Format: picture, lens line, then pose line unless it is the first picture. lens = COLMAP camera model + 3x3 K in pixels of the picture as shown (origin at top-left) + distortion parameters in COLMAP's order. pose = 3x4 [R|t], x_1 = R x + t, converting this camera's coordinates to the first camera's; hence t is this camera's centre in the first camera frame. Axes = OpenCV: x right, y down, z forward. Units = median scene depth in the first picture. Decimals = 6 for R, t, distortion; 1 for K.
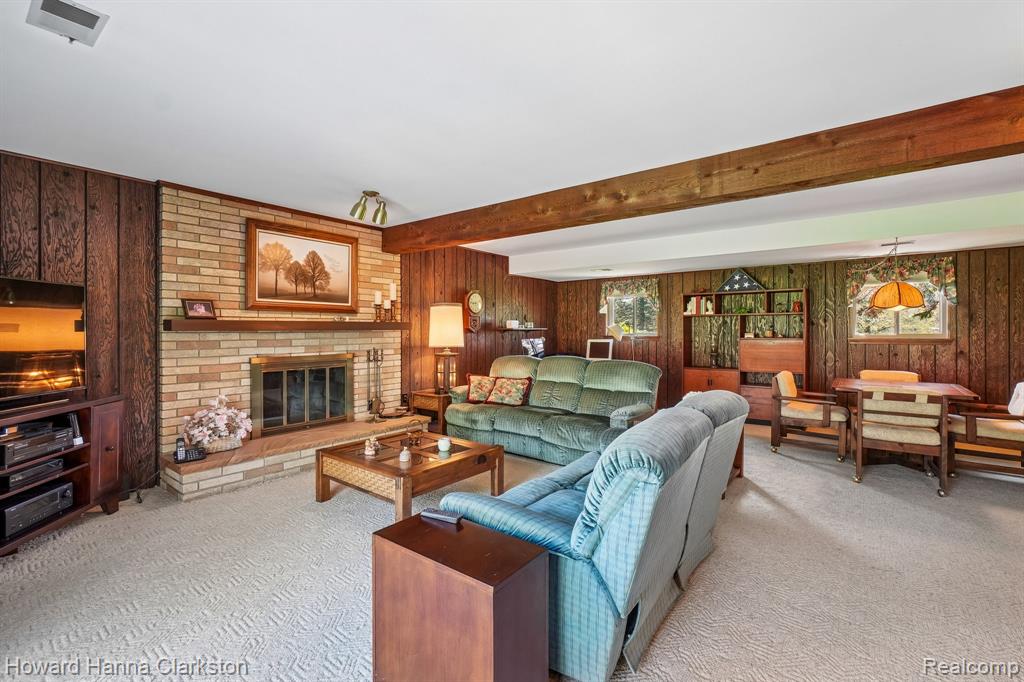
lens RADIAL K [[448.6, 0, 511.0], [0, 448.6, 334.0], [0, 0, 1]] dist [-0.001392, 0.000817]
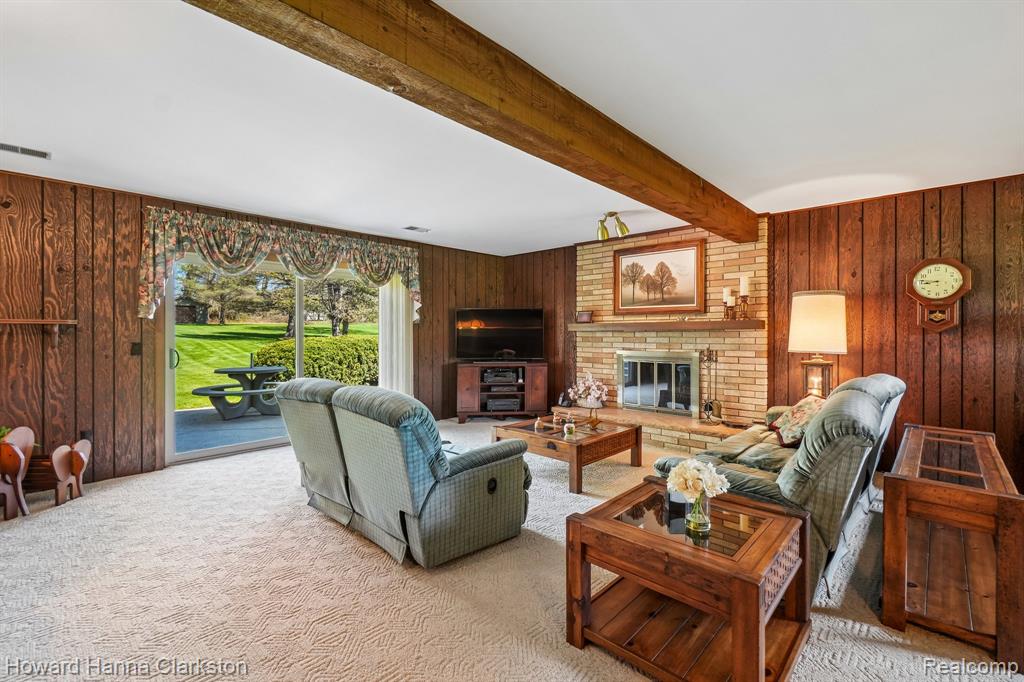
lens RADIAL K [[448.6, 0, 518.6], [0, 448.6, 335.9], [0, 0, 1]] dist [-0.001392, 0.000817]
pose [[-0.080114, 0.006593, -0.996764, 0.795588], [-0.010581, 0.999916, 0.007465, 0.002799], [0.996730, 0.011145, -0.080038, 0.766677]]
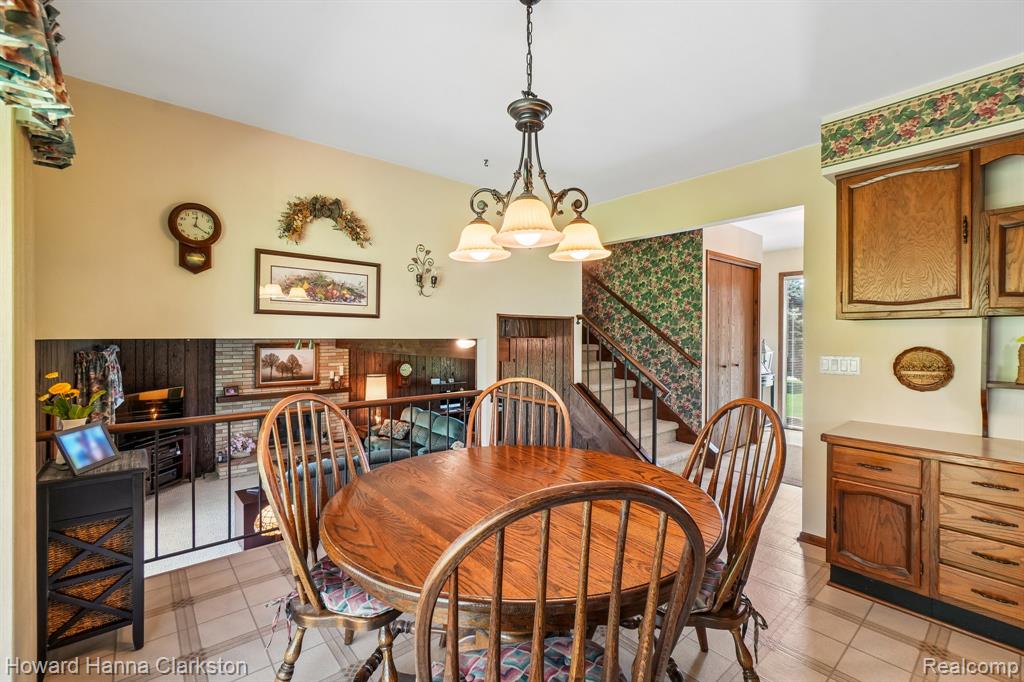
lens RADIAL K [[448.6, 0, 510.2], [0, 448.6, 339.8], [0, 0, 1]] dist [-0.001392, 0.000817]
pose [[0.978852, 0.004533, -0.204517, 0.908297], [-0.004201, 0.999989, 0.002054, -0.269627], [0.204524, -0.001152, 0.978861, -0.718704]]
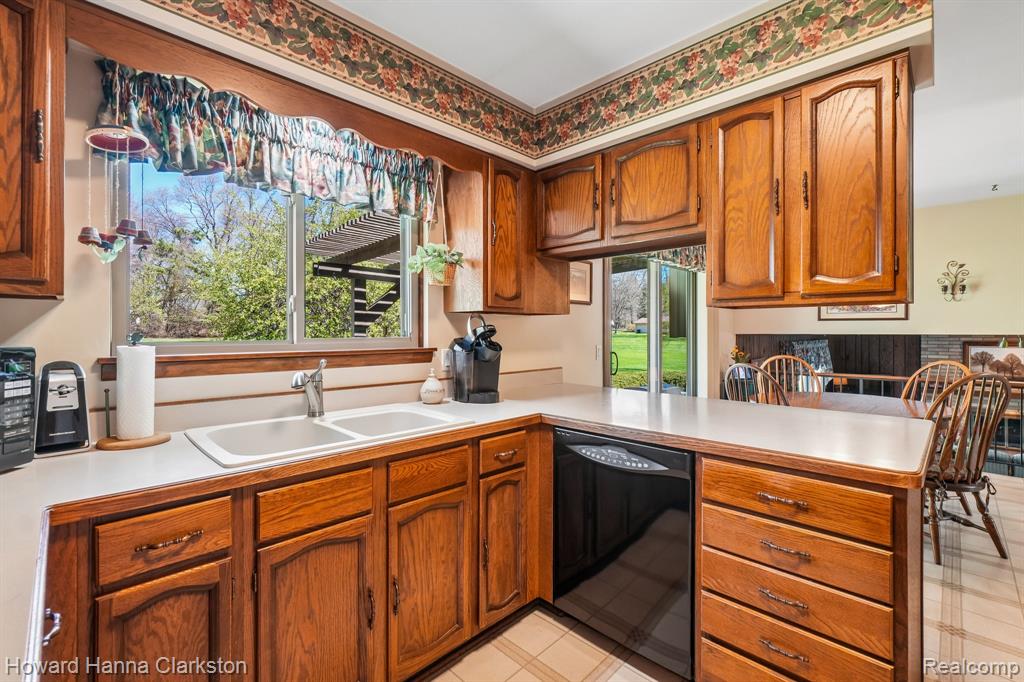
lens RADIAL K [[448.6, 0, 519.1], [0, 448.6, 332.7], [0, 0, 1]] dist [-0.001392, 0.000817]
pose [[-0.105649, -0.001599, -0.994402, 1.663407], [-0.008785, 0.999961, -0.000675, -0.264843], [0.994365, 0.008665, -0.105659, -0.835198]]
